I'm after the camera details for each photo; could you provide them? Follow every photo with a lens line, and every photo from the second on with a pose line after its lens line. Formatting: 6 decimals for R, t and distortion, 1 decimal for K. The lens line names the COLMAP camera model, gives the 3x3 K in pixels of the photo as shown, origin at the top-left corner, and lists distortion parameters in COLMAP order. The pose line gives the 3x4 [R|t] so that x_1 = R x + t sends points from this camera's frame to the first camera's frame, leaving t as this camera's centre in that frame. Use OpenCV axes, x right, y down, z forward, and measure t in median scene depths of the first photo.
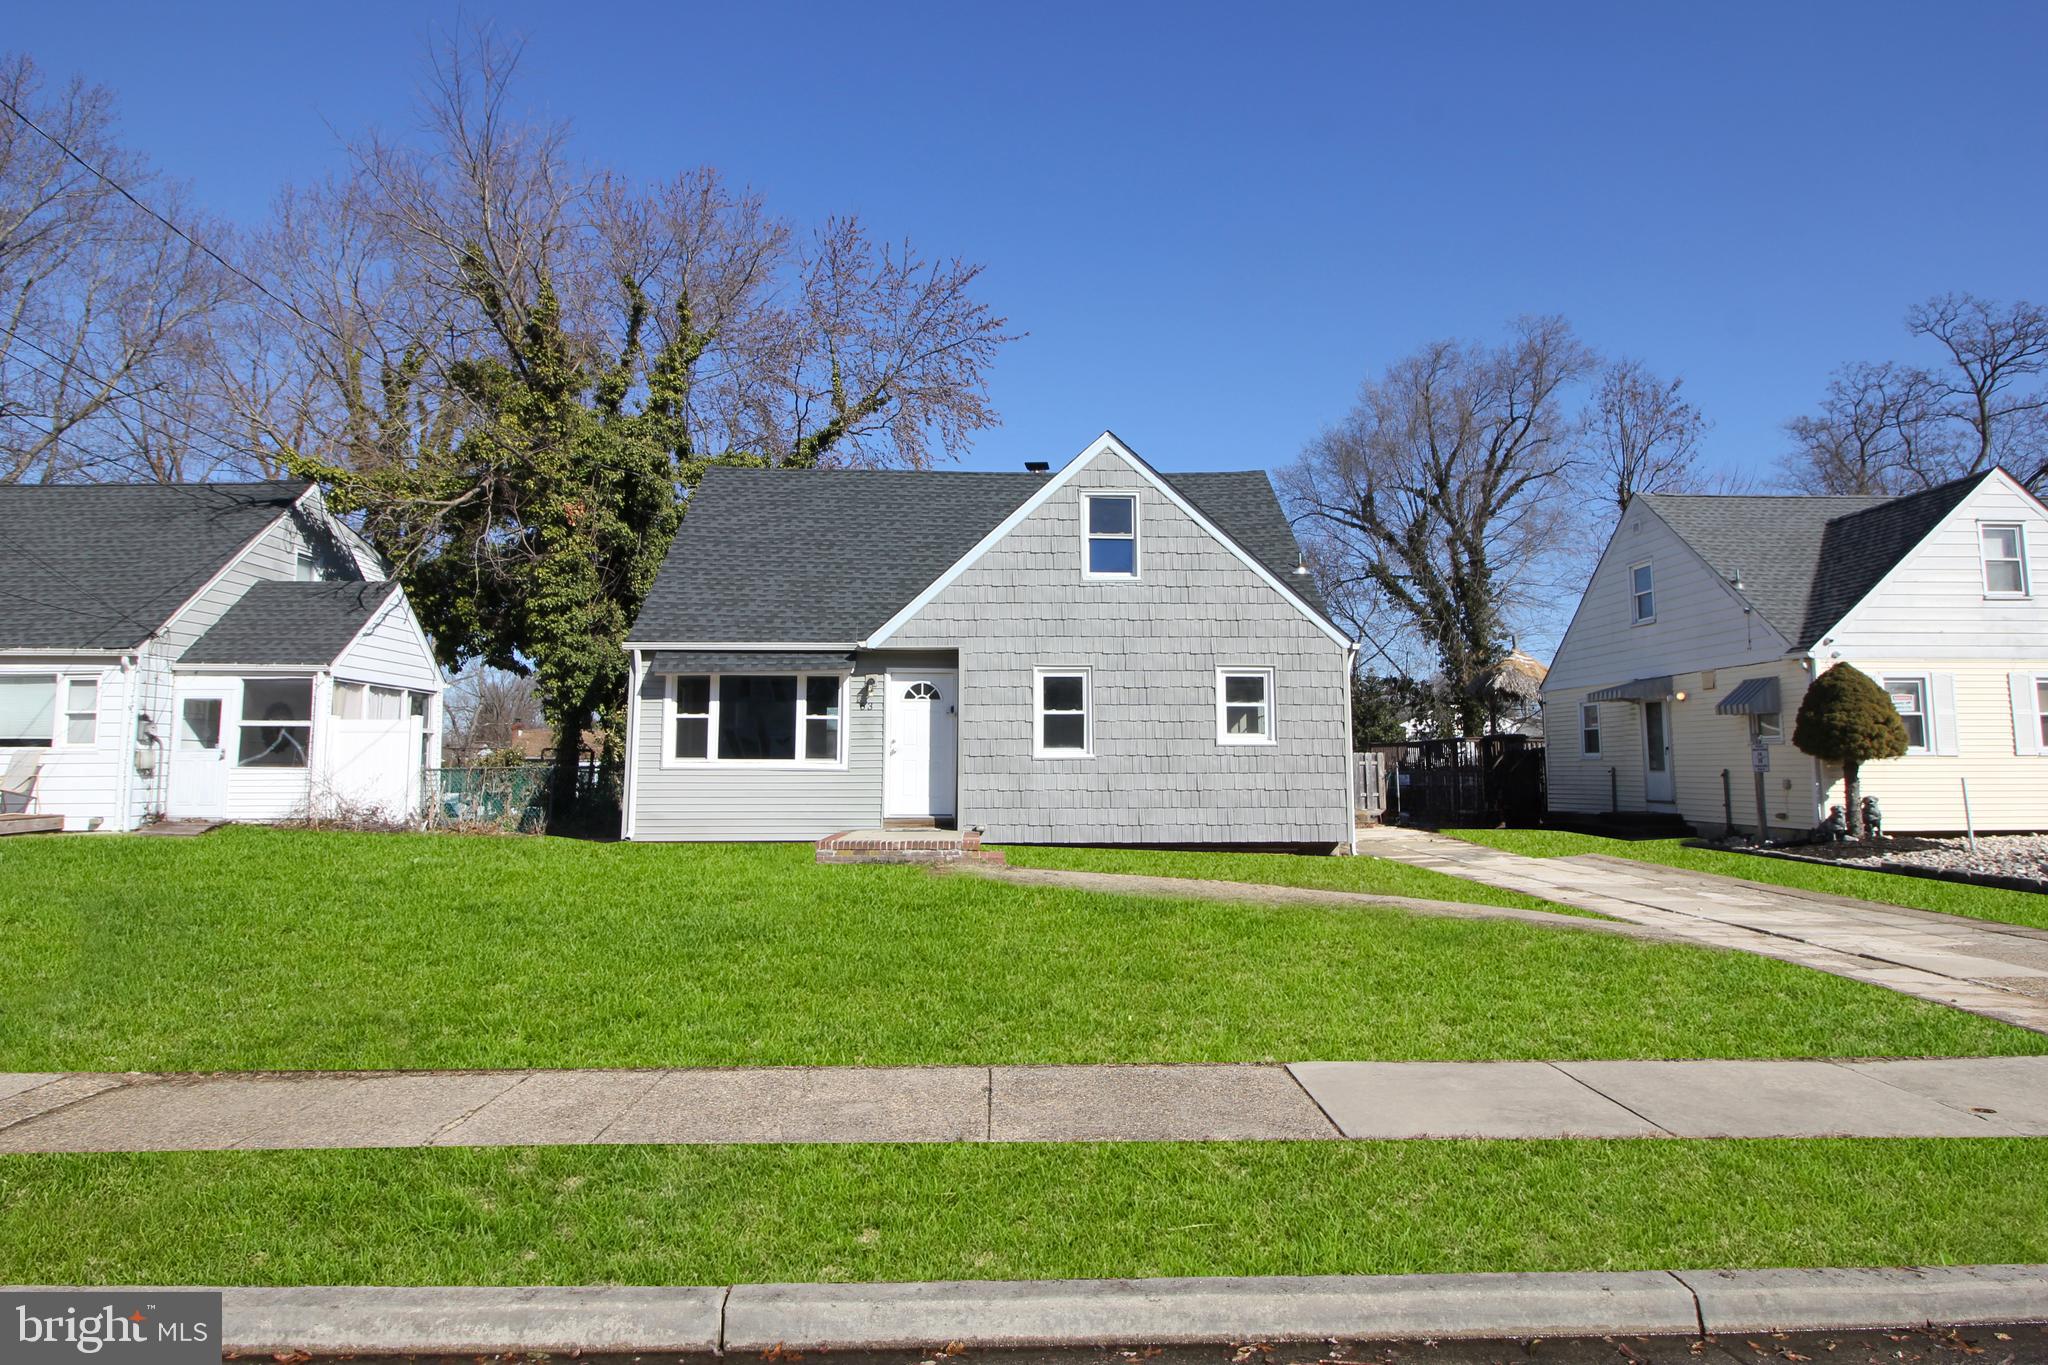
lens RADIAL K [[1081.0, 0, 1024.0], [0, 1081.0, 682.5], [0, 0, 1]] dist [0.003093, 0.000668]
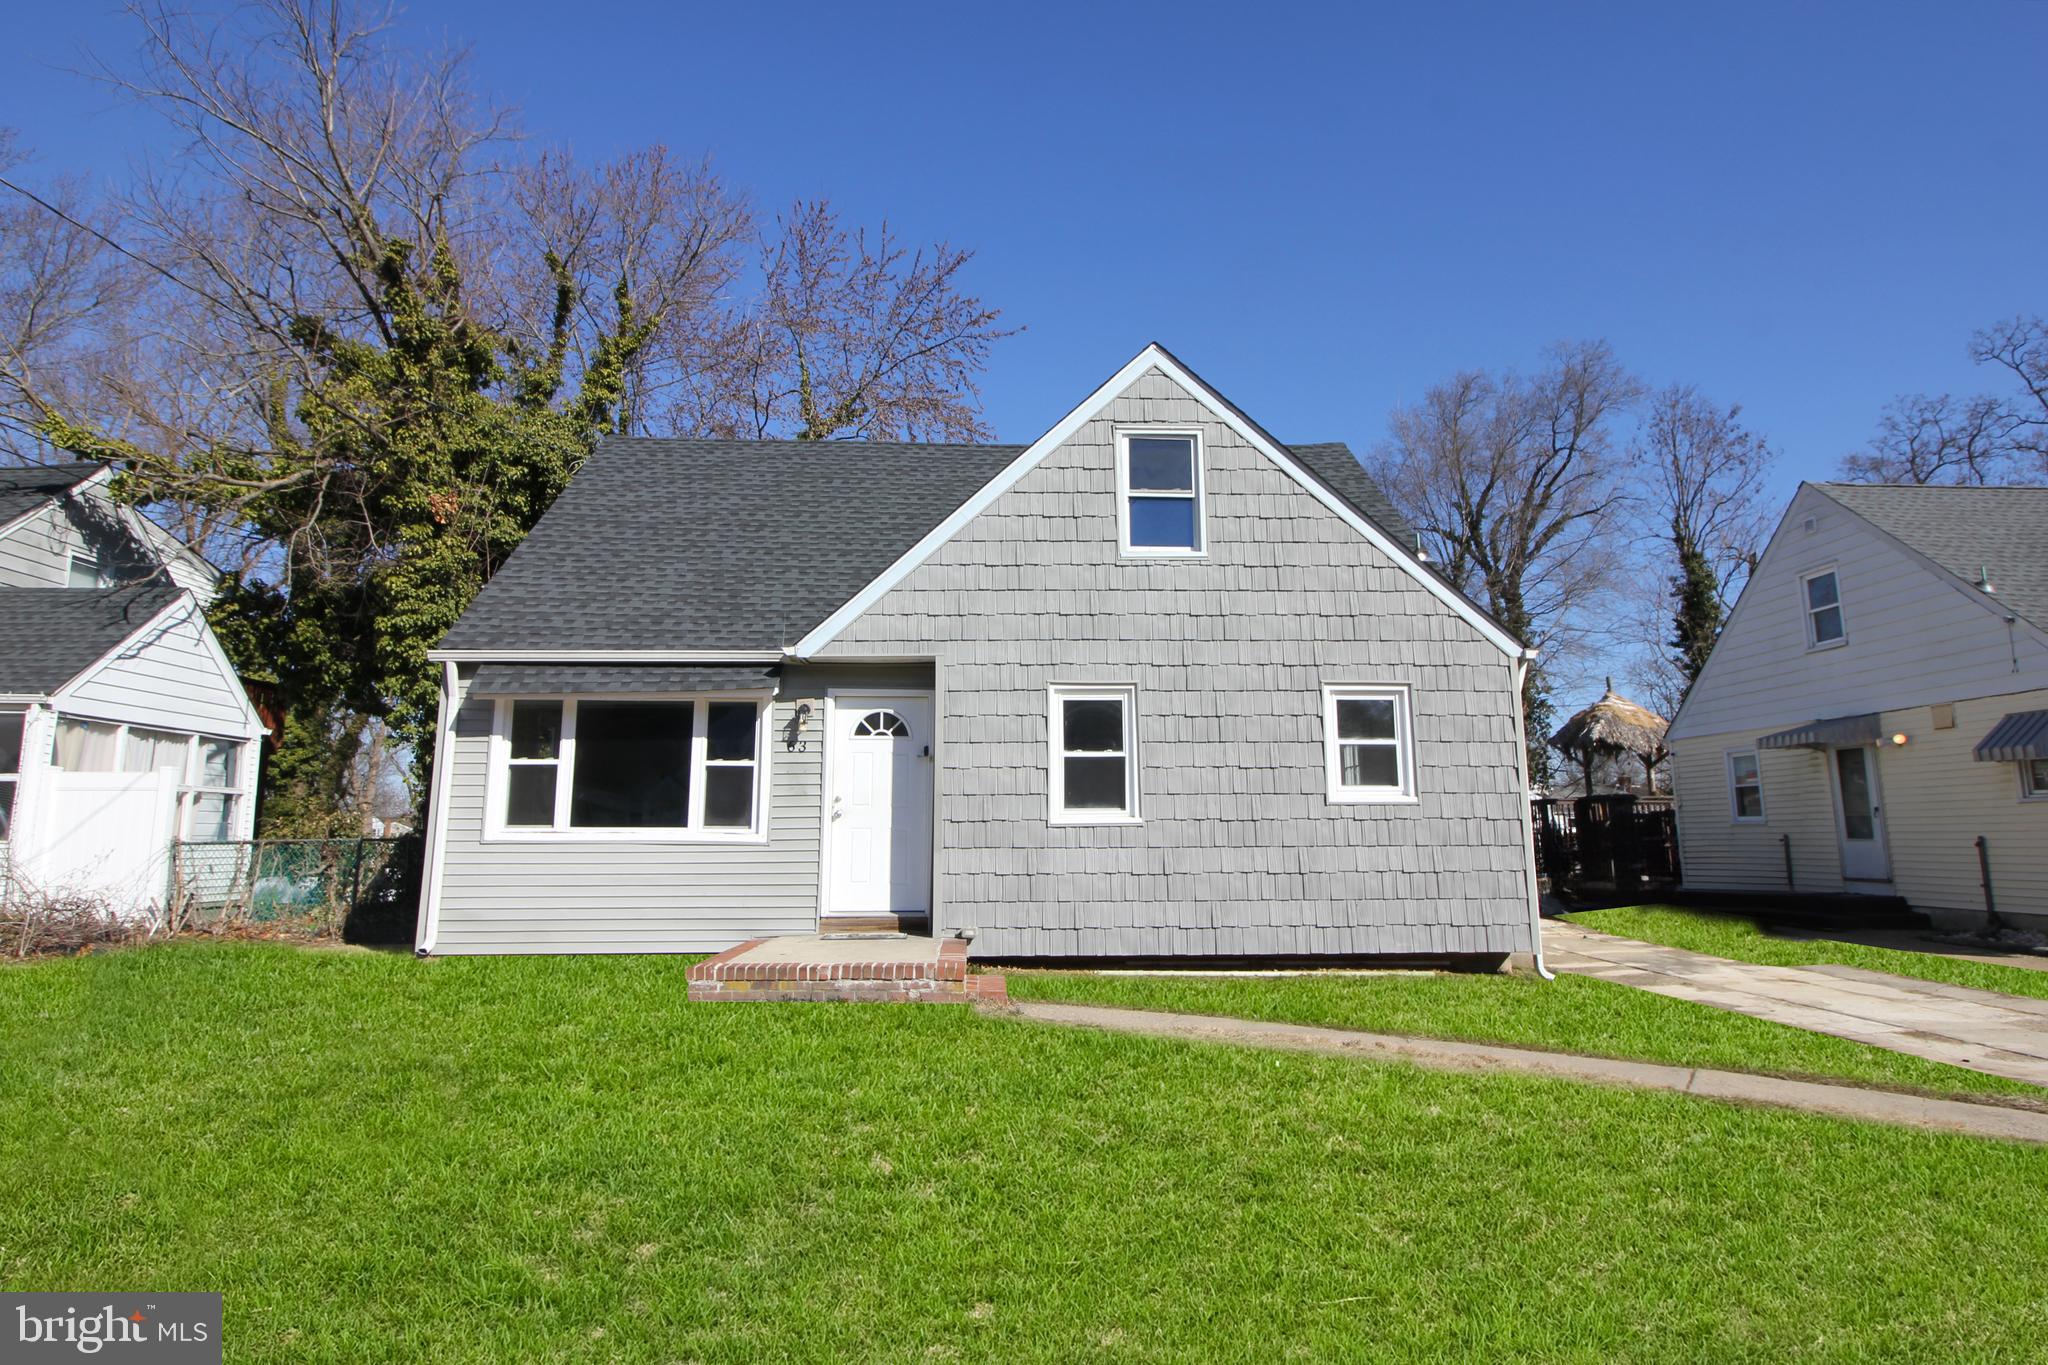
lens RADIAL K [[1076.1, 0, 1021.4], [0, 1076.1, 675.9], [0, 0, 1]] dist [-0.005065, -0.001826]
pose [[0.999984, -0.002519, 0.005065, -0.010614], [0.002868, 0.997544, -0.069987, 0.024800], [-0.004876, 0.070001, 0.997535, 0.328399]]
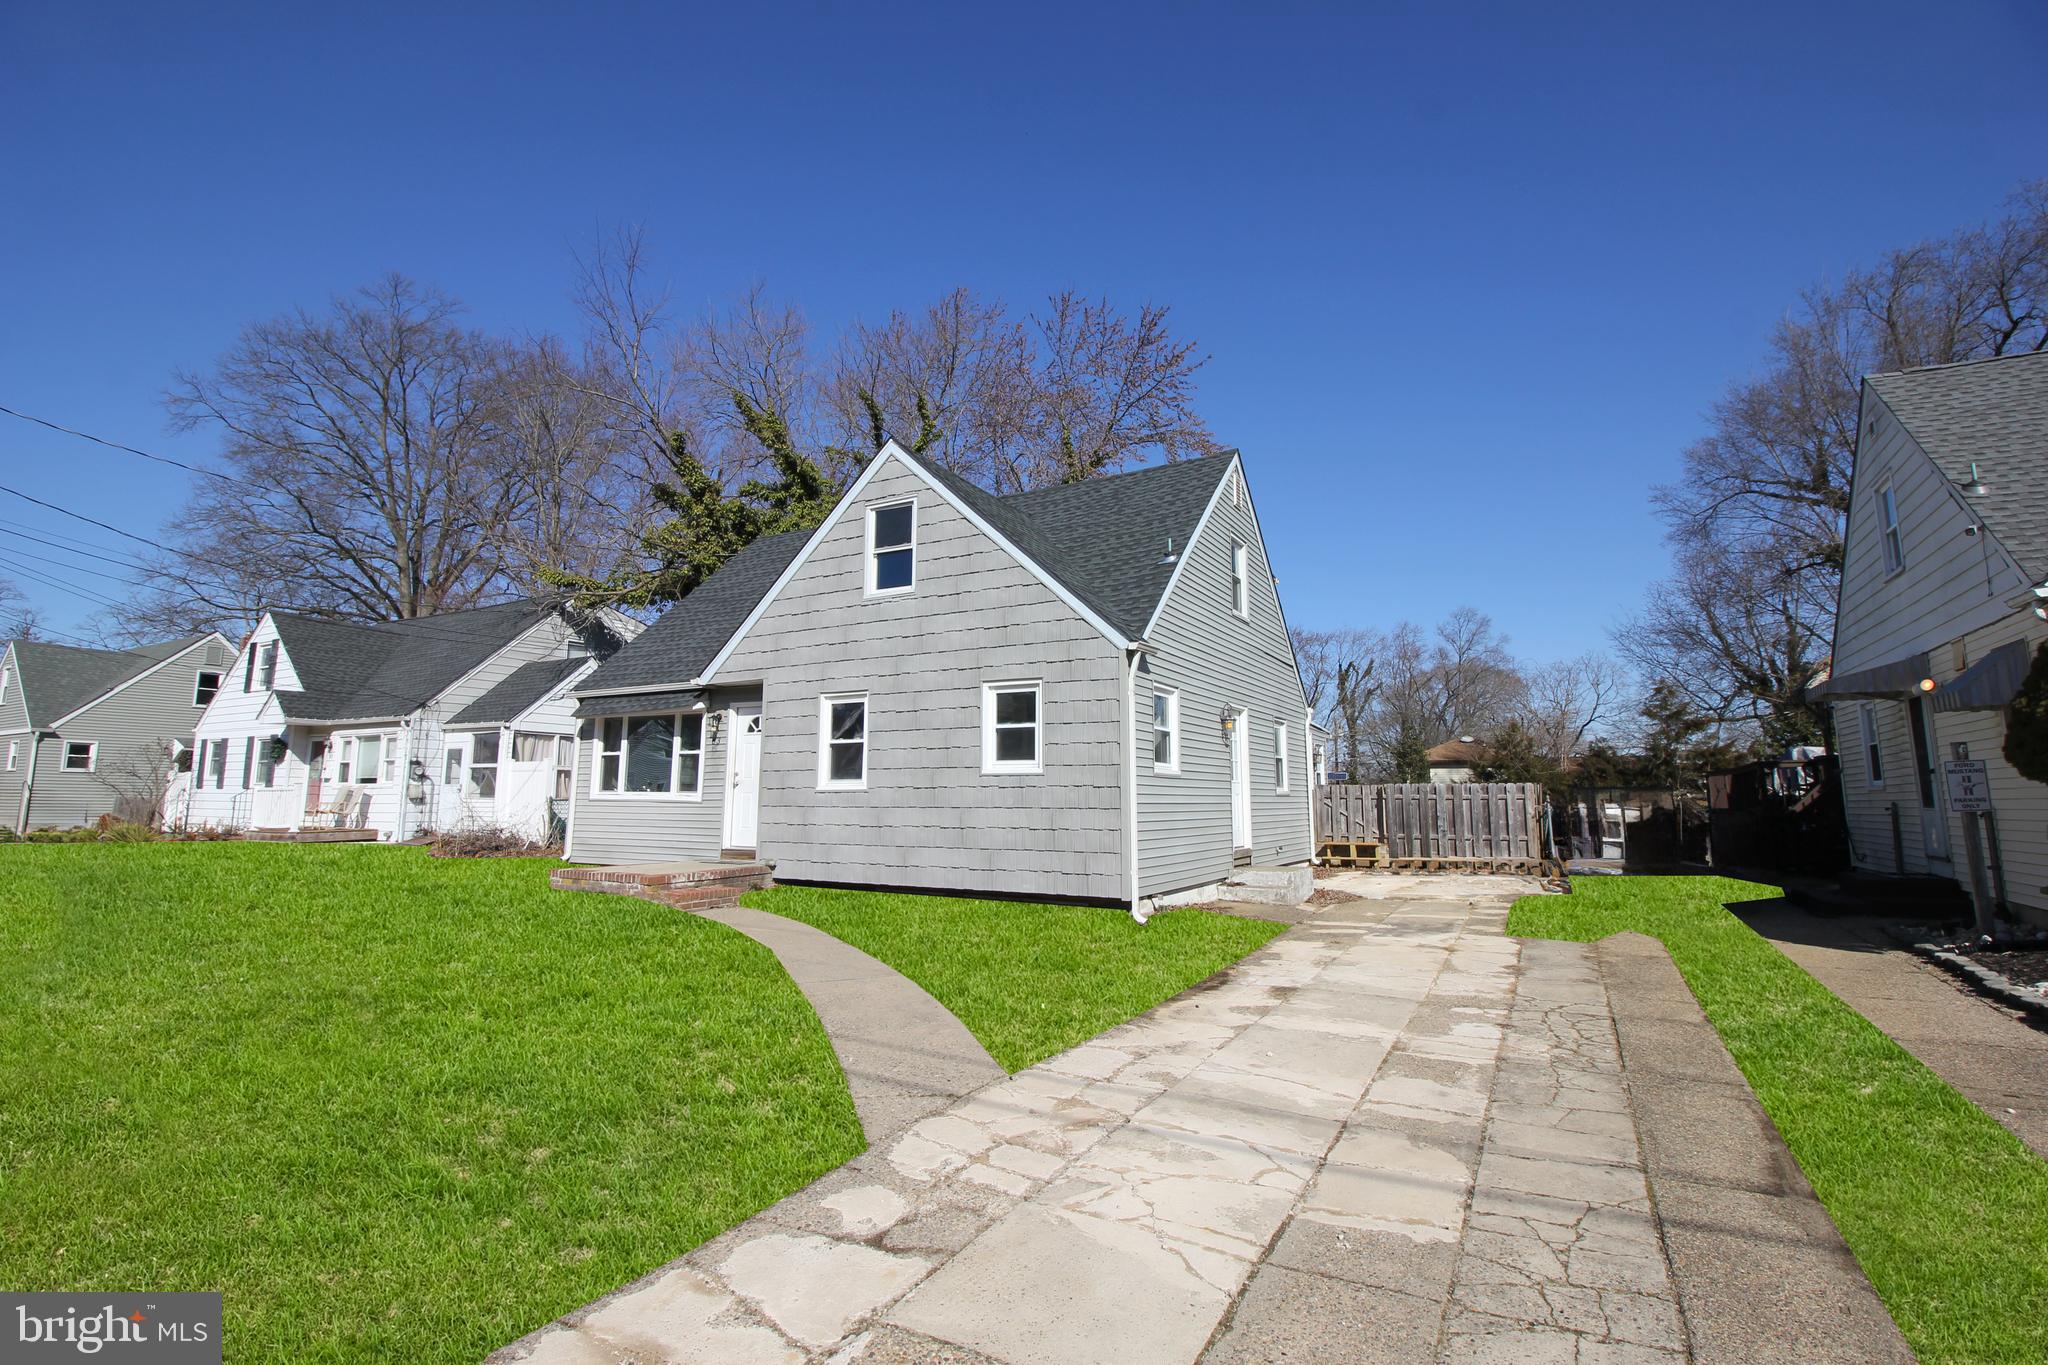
lens RADIAL K [[946.7, 0, 1023.2], [0, 946.7, 673.2], [0, 0, 1]] dist [-0.013161, -0.000337]
pose [[0.852829, -0.065828, -0.518025, 0.572368], [0.037478, 0.997180, -0.065017, 0.026833], [0.520844, 0.036034, 0.852891, 0.363490]]
